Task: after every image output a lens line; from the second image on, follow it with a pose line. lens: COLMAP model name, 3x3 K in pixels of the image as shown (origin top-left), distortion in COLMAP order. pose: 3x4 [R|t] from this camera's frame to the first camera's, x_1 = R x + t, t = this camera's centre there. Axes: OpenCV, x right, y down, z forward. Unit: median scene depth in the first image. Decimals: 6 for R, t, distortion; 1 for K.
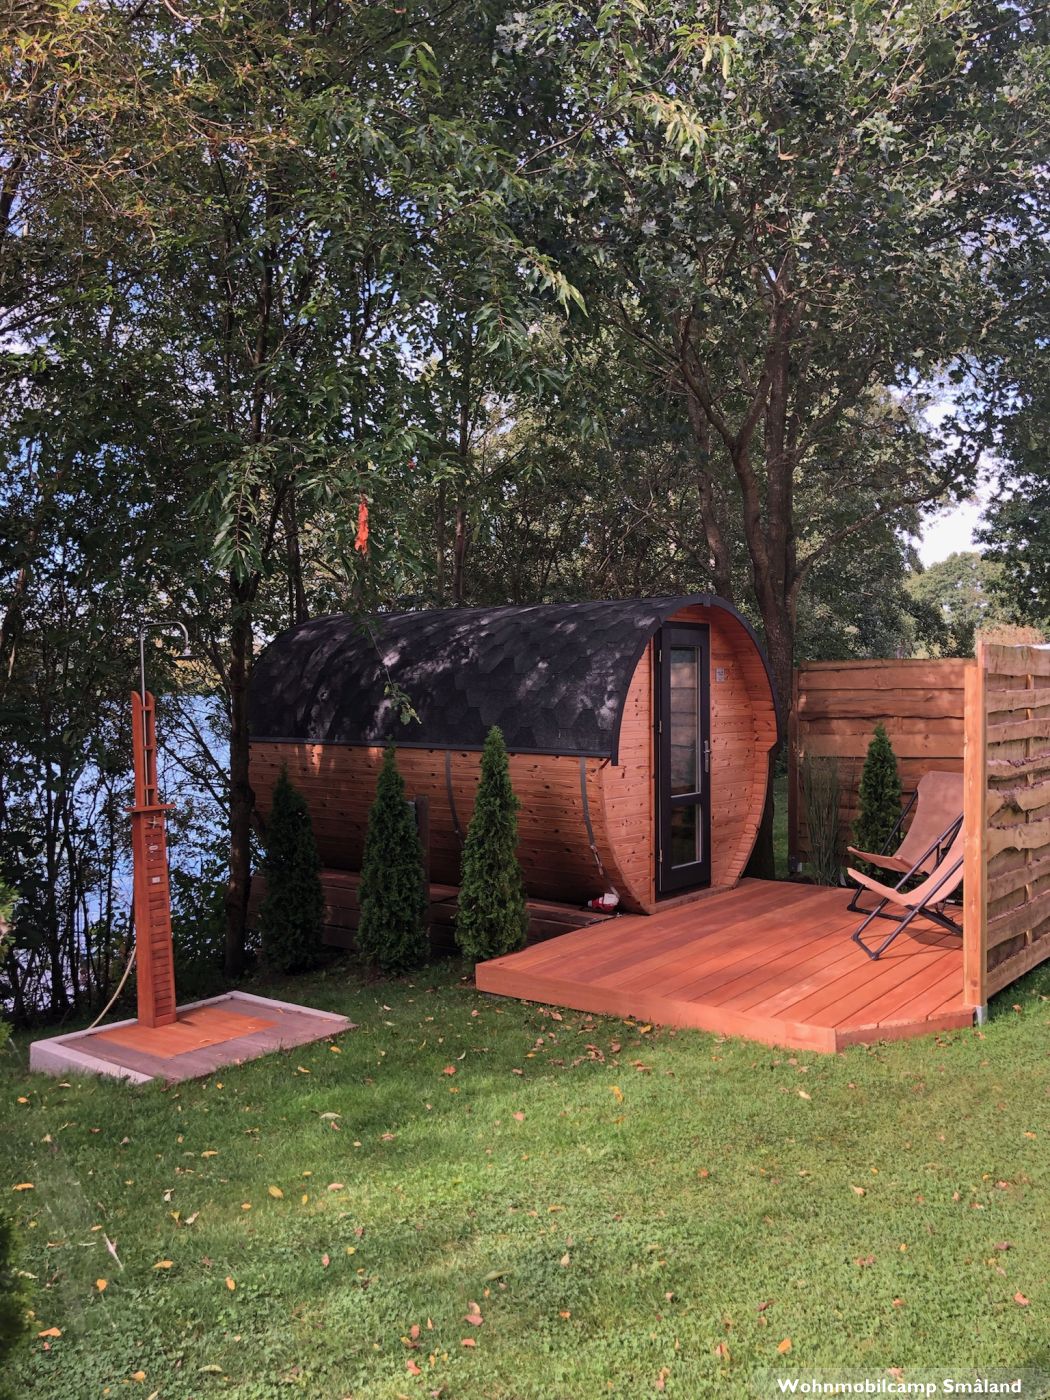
lens RADIAL K [[1130.0, 0, 522.3], [0, 1130.0, 700.4], [0, 0, 1]] dist [0.035497, -0.062130]
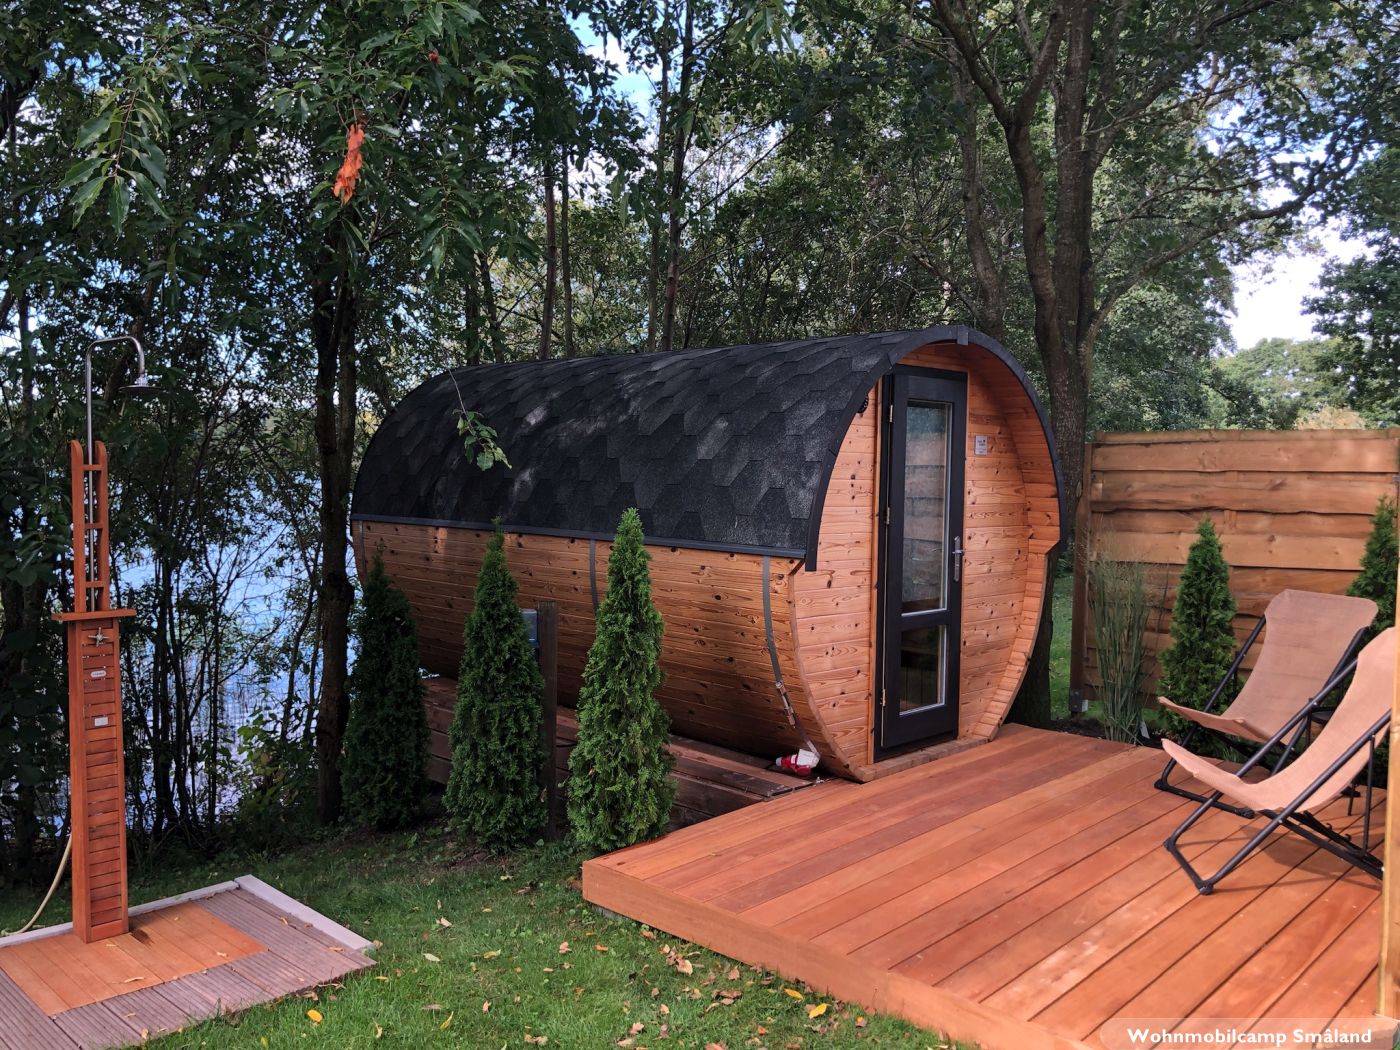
lens RADIAL K [[1130.0, 0, 672.0], [0, 1130.0, 527.0], [0, 0, 1]] dist [0.035497, -0.062130]
pose [[0.993623, 0.027557, -0.109330, 0.068718], [-0.023434, 0.998971, 0.038818, 0.006581], [0.110287, -0.036008, 0.993247, 0.300227]]
